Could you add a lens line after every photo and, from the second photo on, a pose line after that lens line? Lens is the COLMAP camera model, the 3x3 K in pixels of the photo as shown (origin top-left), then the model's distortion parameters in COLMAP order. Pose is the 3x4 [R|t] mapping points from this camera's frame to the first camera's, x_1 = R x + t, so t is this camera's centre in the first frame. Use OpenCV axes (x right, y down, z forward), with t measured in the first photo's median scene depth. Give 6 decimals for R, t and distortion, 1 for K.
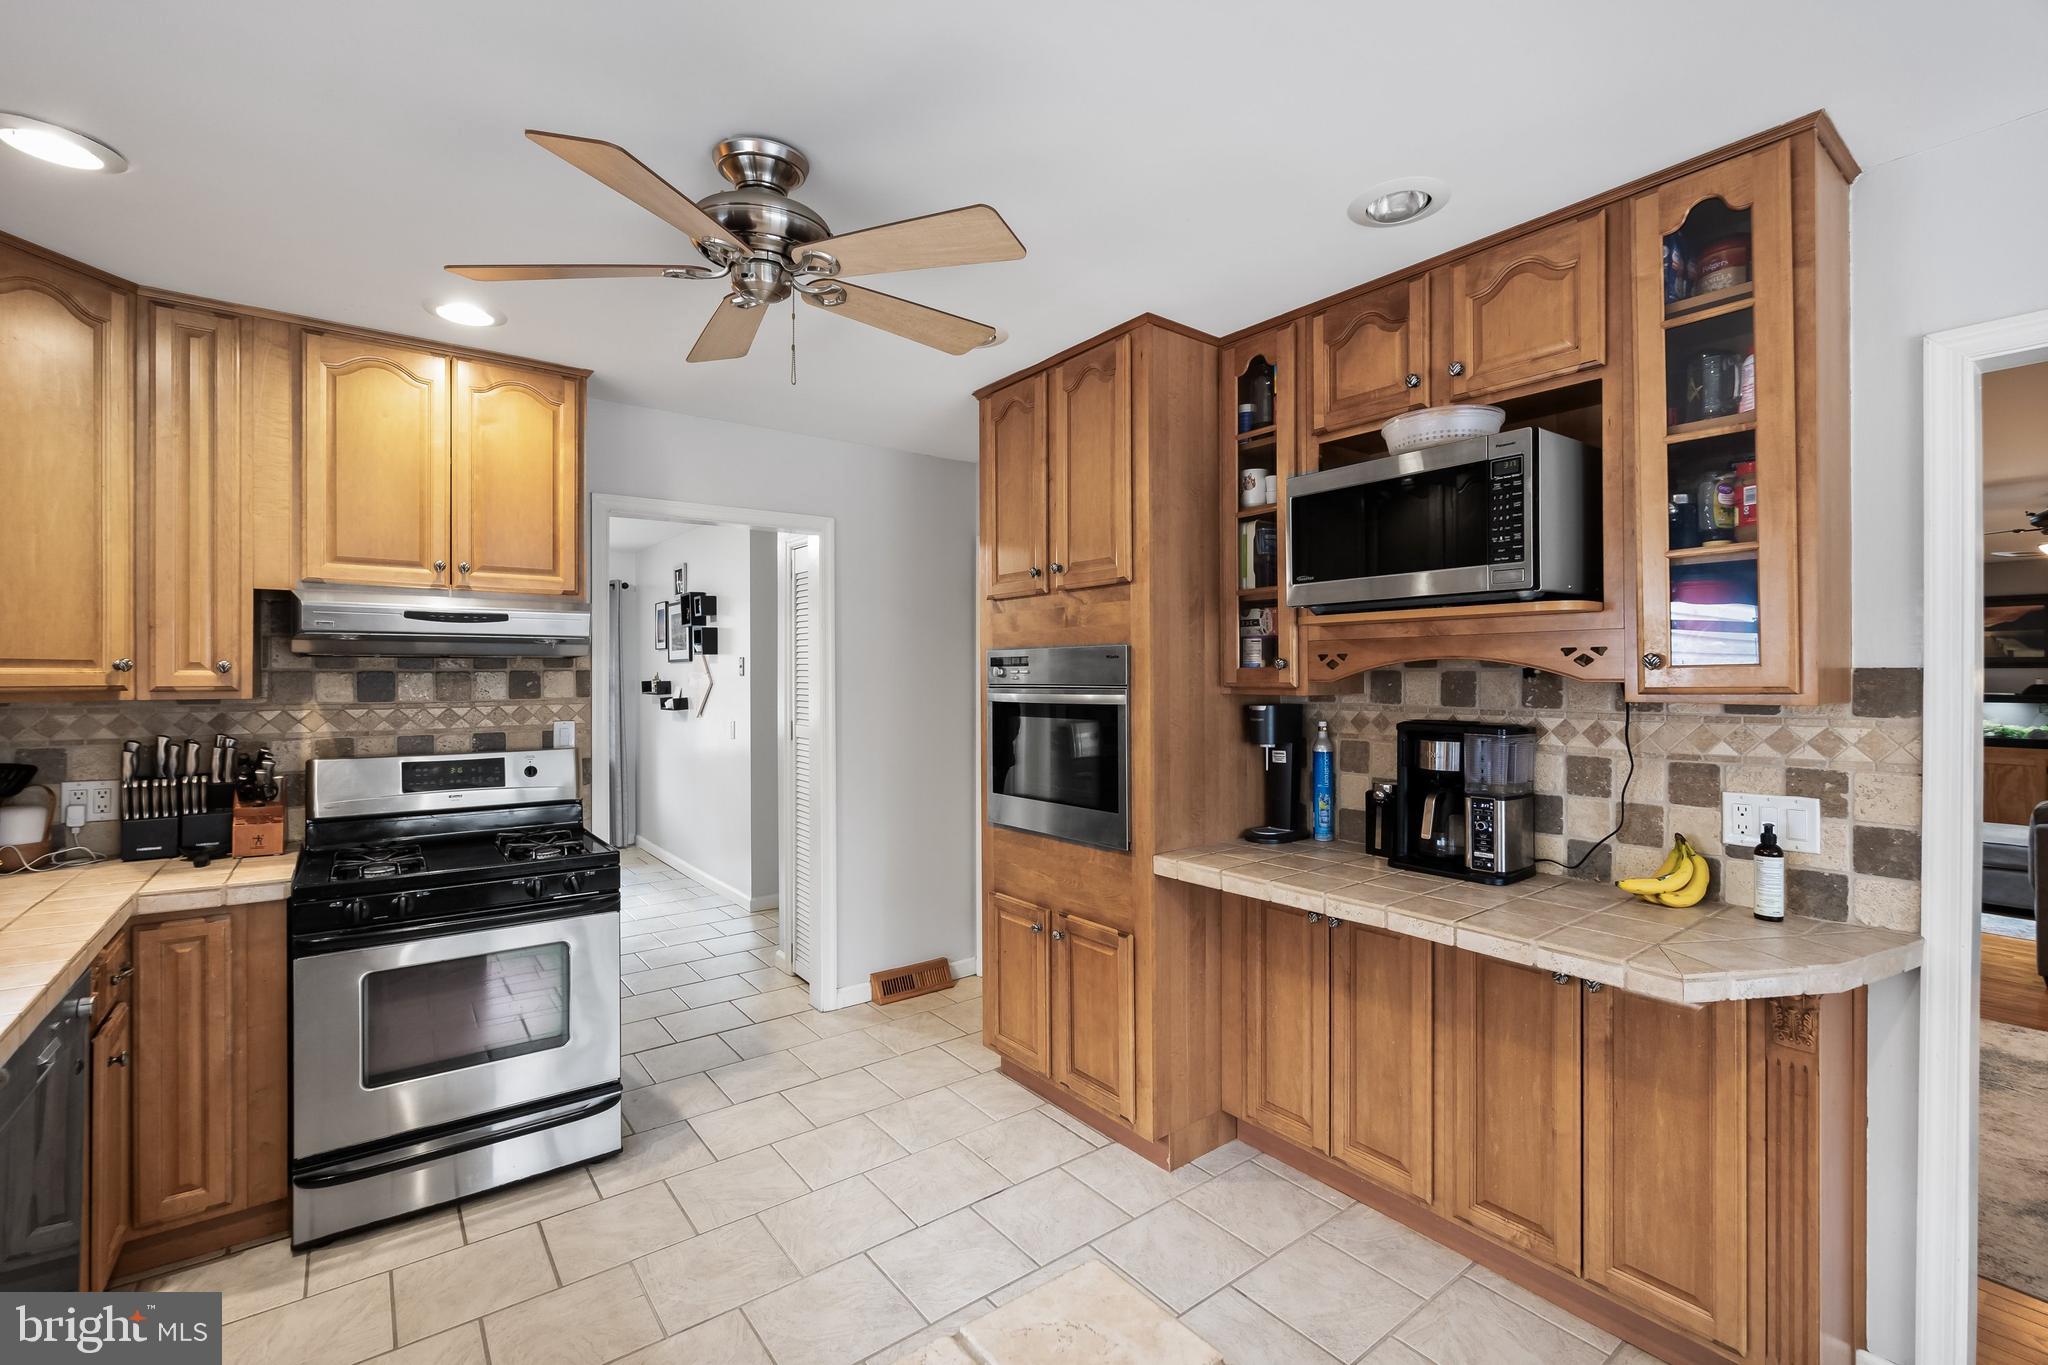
lens RADIAL K [[899.3, 0, 1024.0], [0, 899.3, 682.5], [0, 0, 1]] dist [-0.000552, -0.000007]
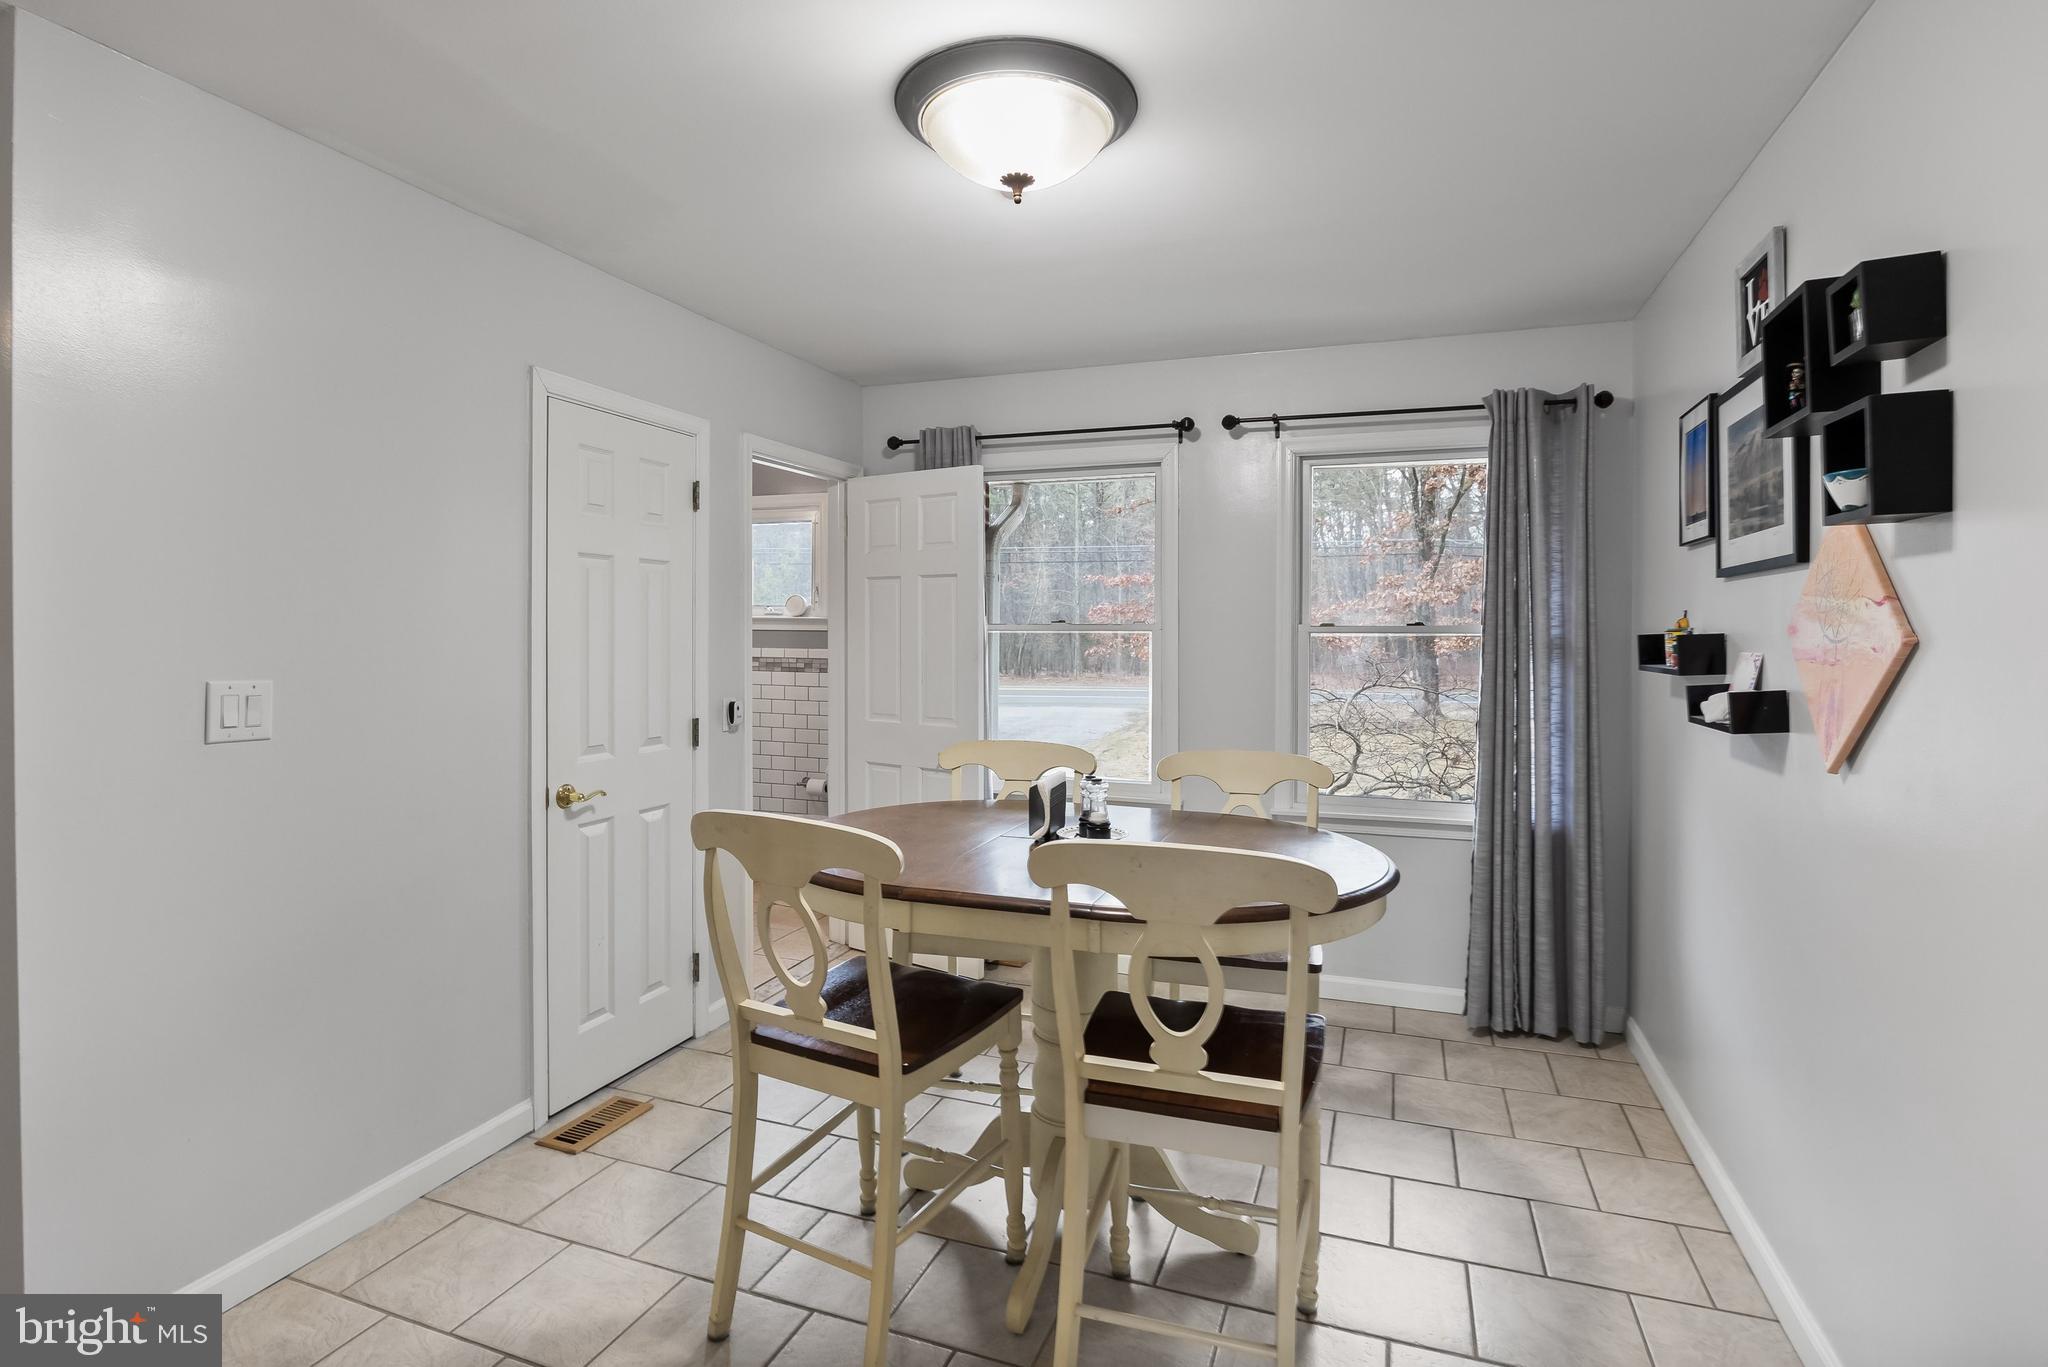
lens RADIAL K [[999.4, 0, 1025.0], [0, 999.4, 638.1], [0, 0, 1]] dist [-0.000233, 0.000030]
pose [[0.539043, 0.007008, -0.842249, -0.233497], [-0.010228, 0.999946, 0.001774, 0.001763], [0.842216, 0.007658, 0.539086, 0.614151]]
